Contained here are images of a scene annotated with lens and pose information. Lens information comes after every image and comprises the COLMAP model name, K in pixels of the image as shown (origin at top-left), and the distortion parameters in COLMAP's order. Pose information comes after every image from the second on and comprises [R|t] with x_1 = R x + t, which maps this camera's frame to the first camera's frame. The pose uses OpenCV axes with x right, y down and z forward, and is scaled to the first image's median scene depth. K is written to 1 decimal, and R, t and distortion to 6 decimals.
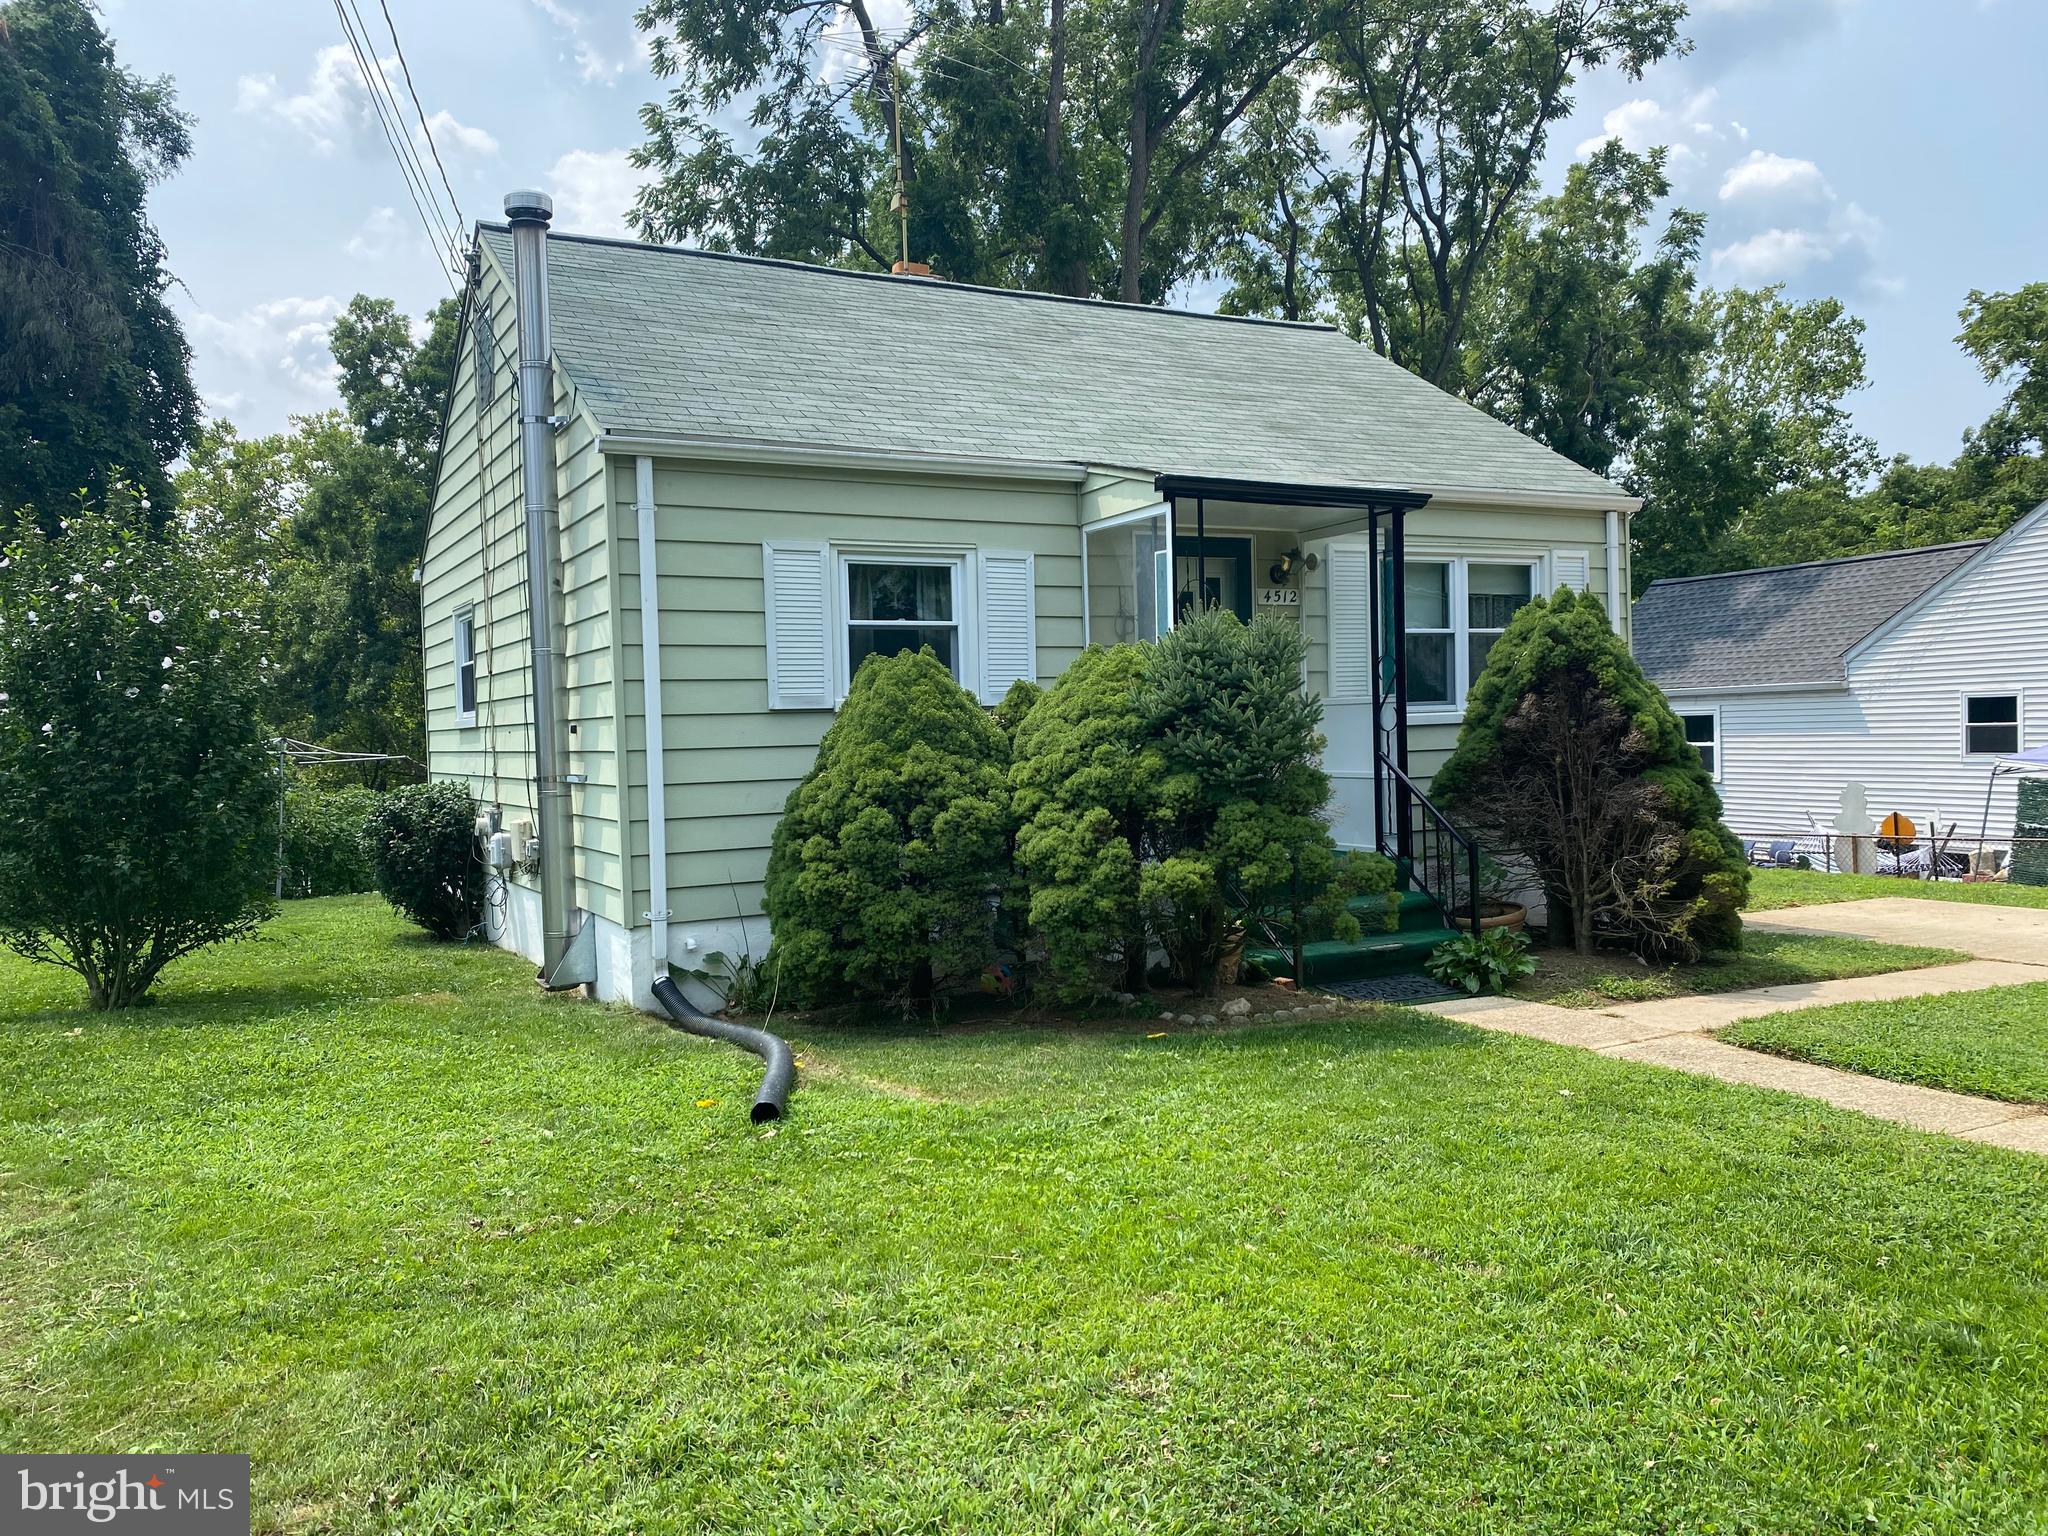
lens RADIAL K [[1558.3, 0, 1024.0], [0, 1558.3, 768.0], [0, 0, 1]] dist [0.029312, 0.005567]
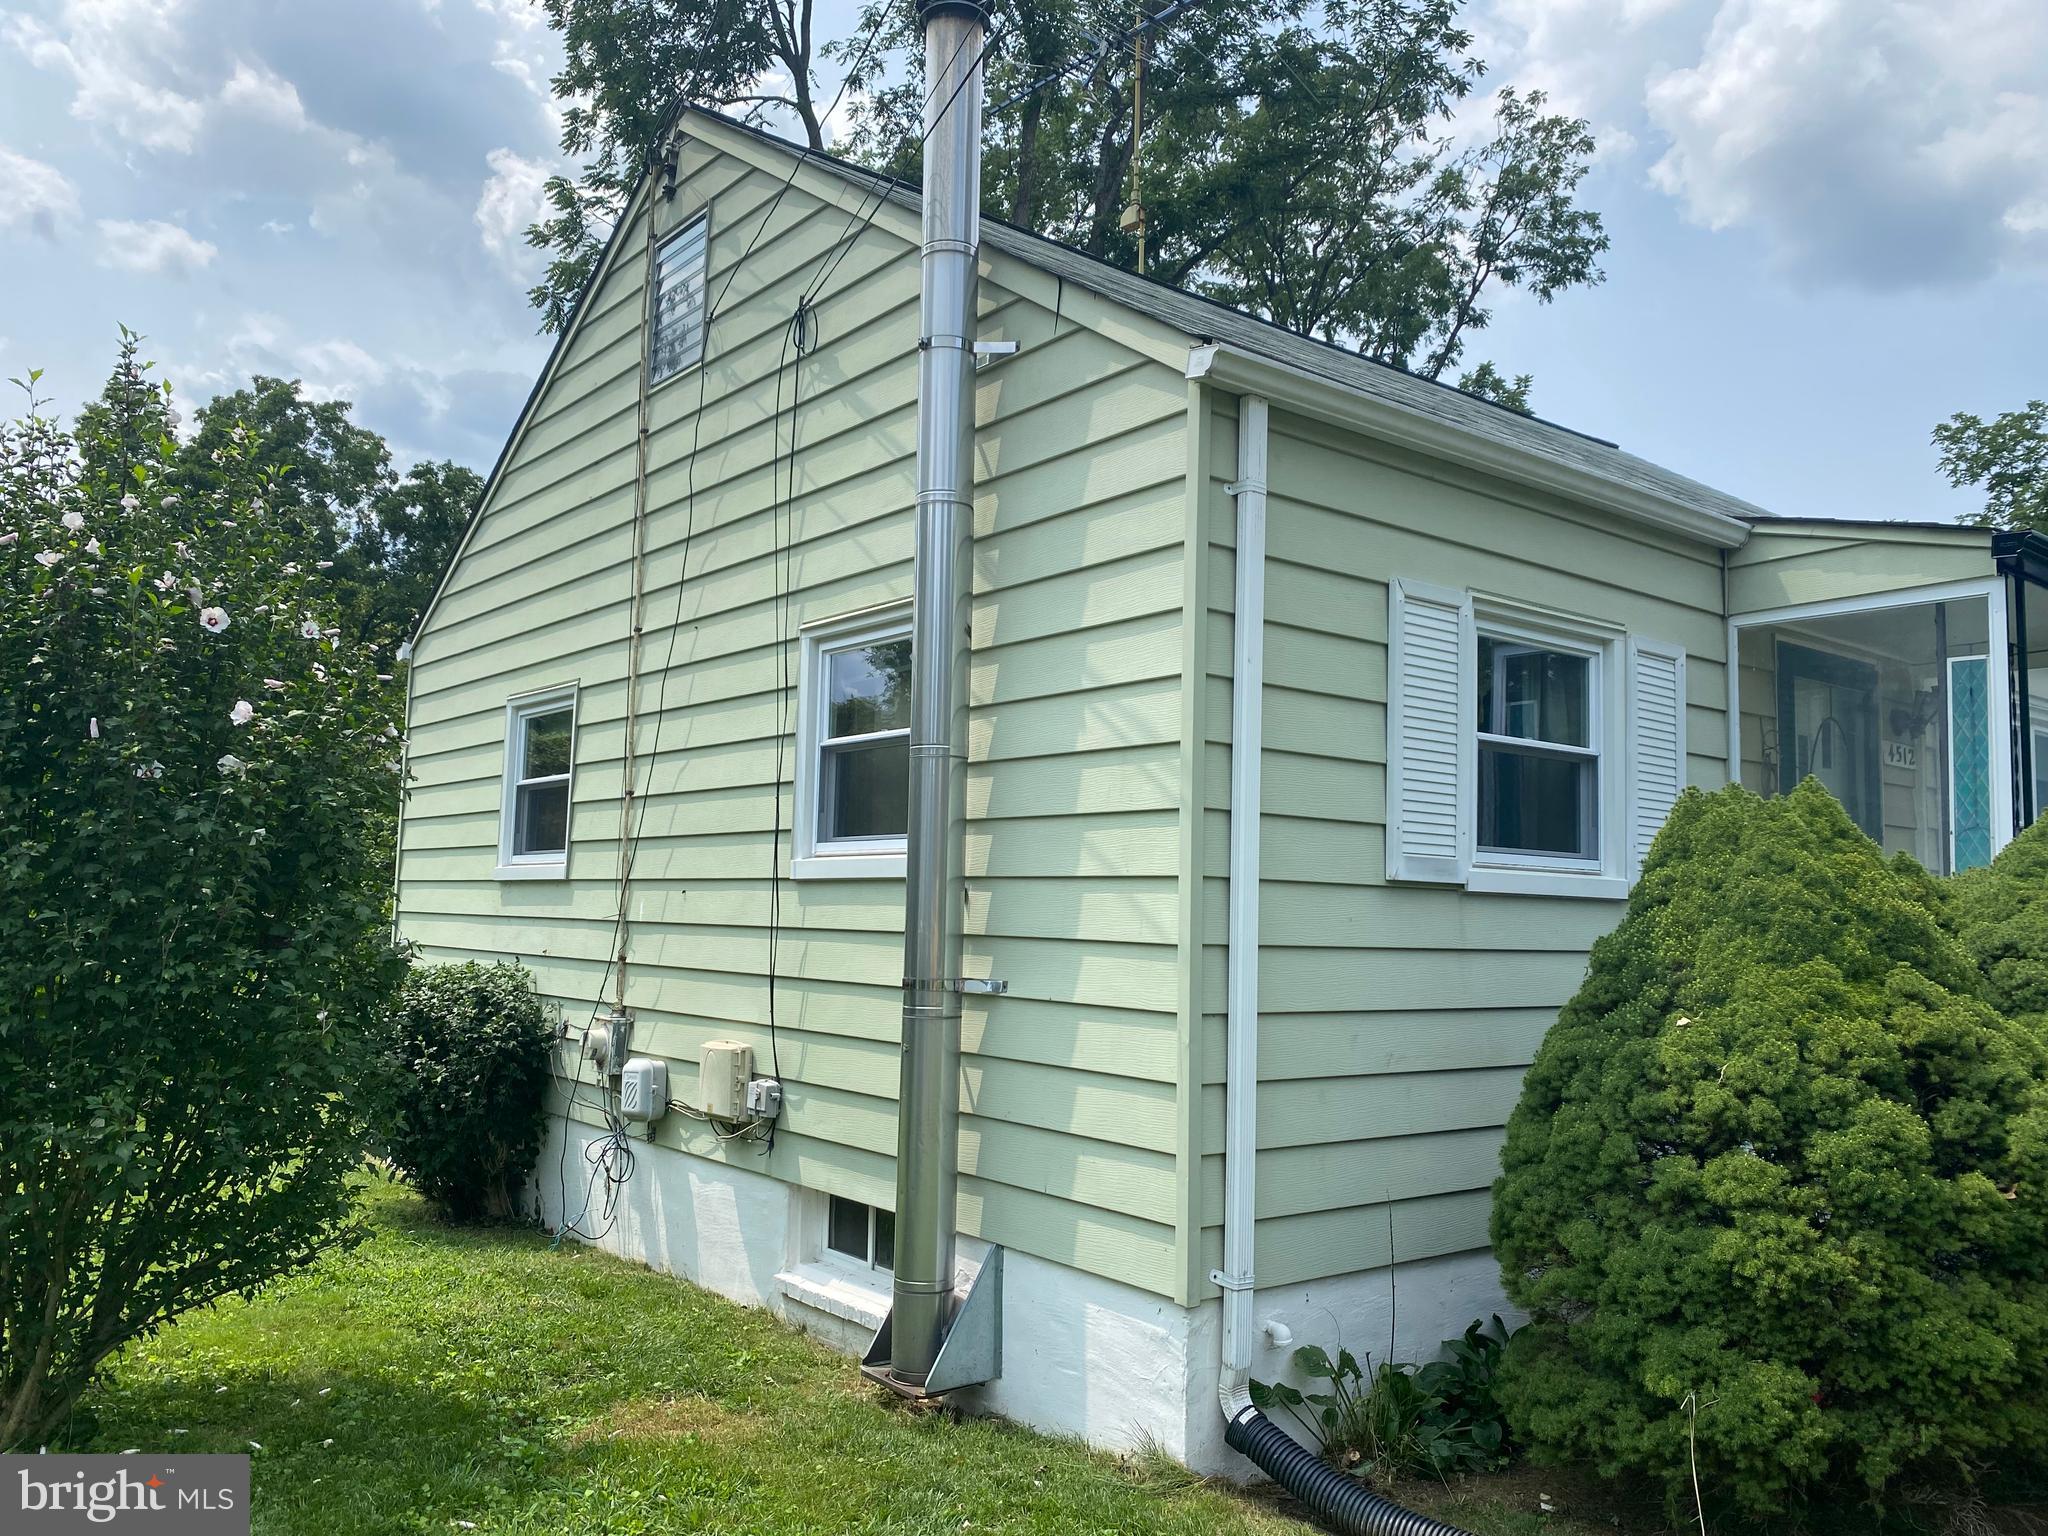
lens RADIAL K [[1571.0, 0, 1038.6], [0, 1571.0, 784.6], [0, 0, 1]] dist [0.023684, 0.000088]
pose [[0.983525, 0.068292, 0.167376, -0.335520], [-0.049603, 0.992310, -0.113403, -0.002089], [-0.173834, 0.103233, 0.979349, 0.424768]]
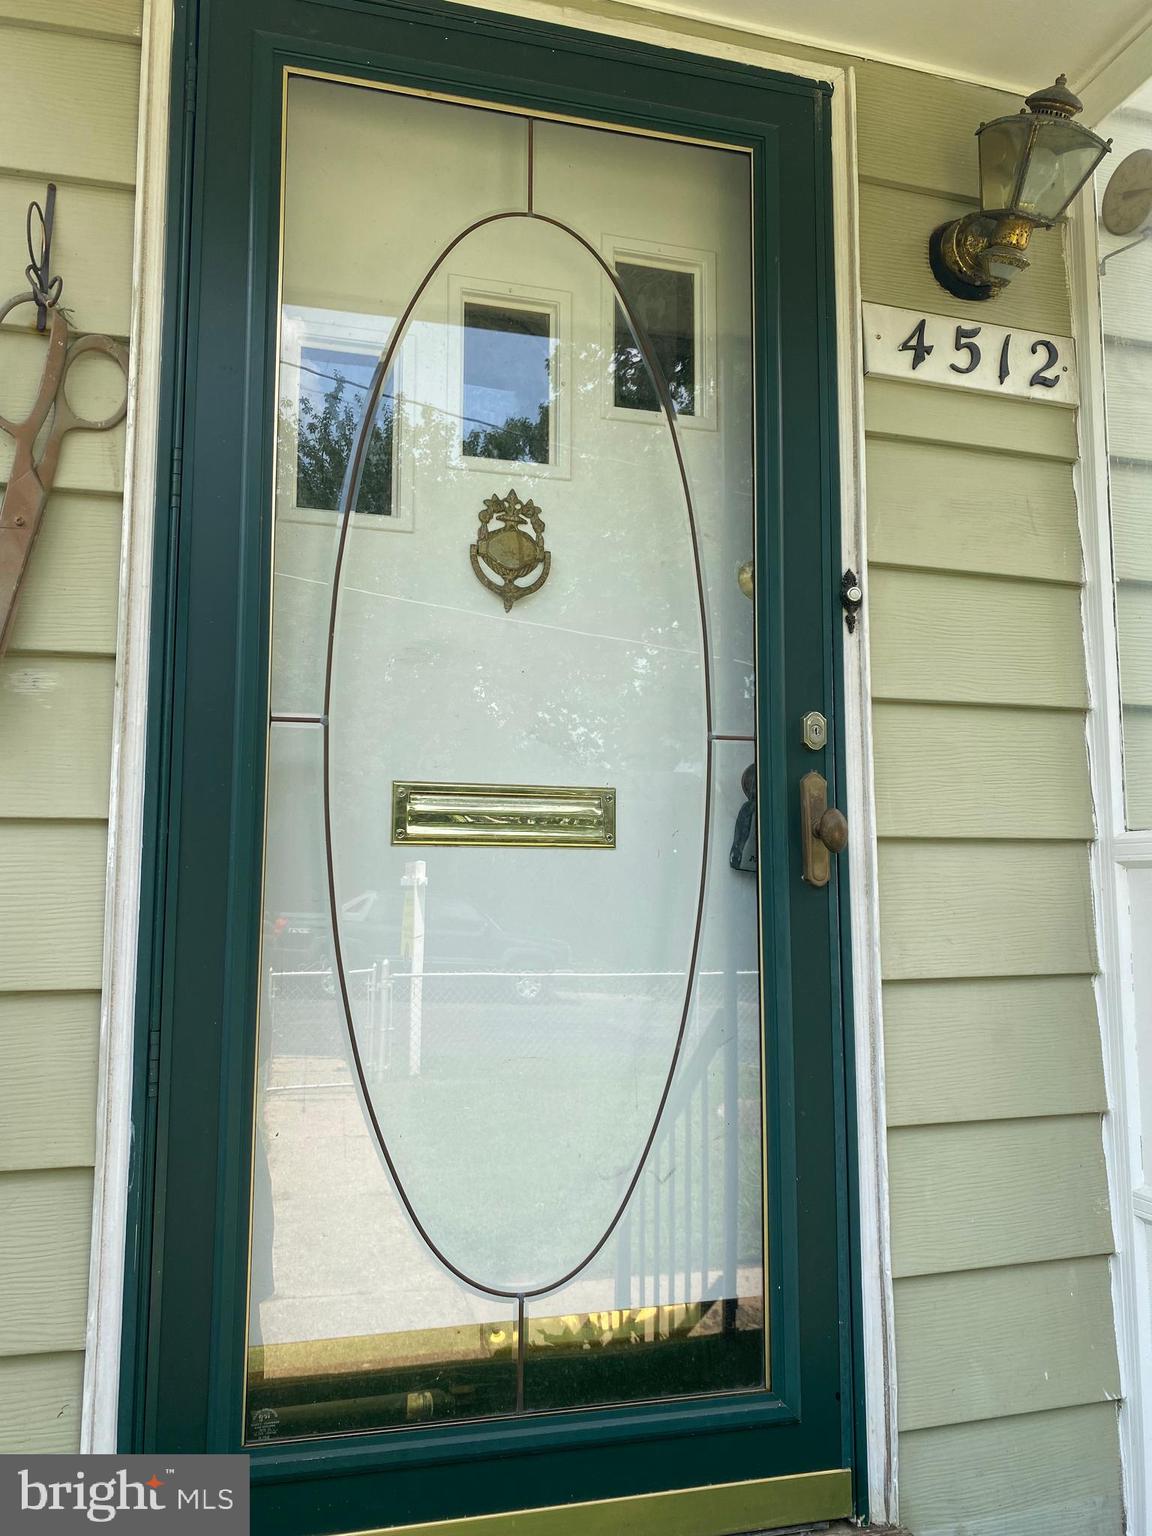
lens RADIAL K [[1170.3, 0, 576.0], [0, 1170.3, 768.0], [0, 0, 1]] dist [-0.006532, 0.041923]
pose [[0.979327, 0.009533, -0.202061, 0.152415], [-0.035736, 0.991331, -0.126433, -0.032464], [0.199104, 0.131040, 0.971178, 0.895214]]
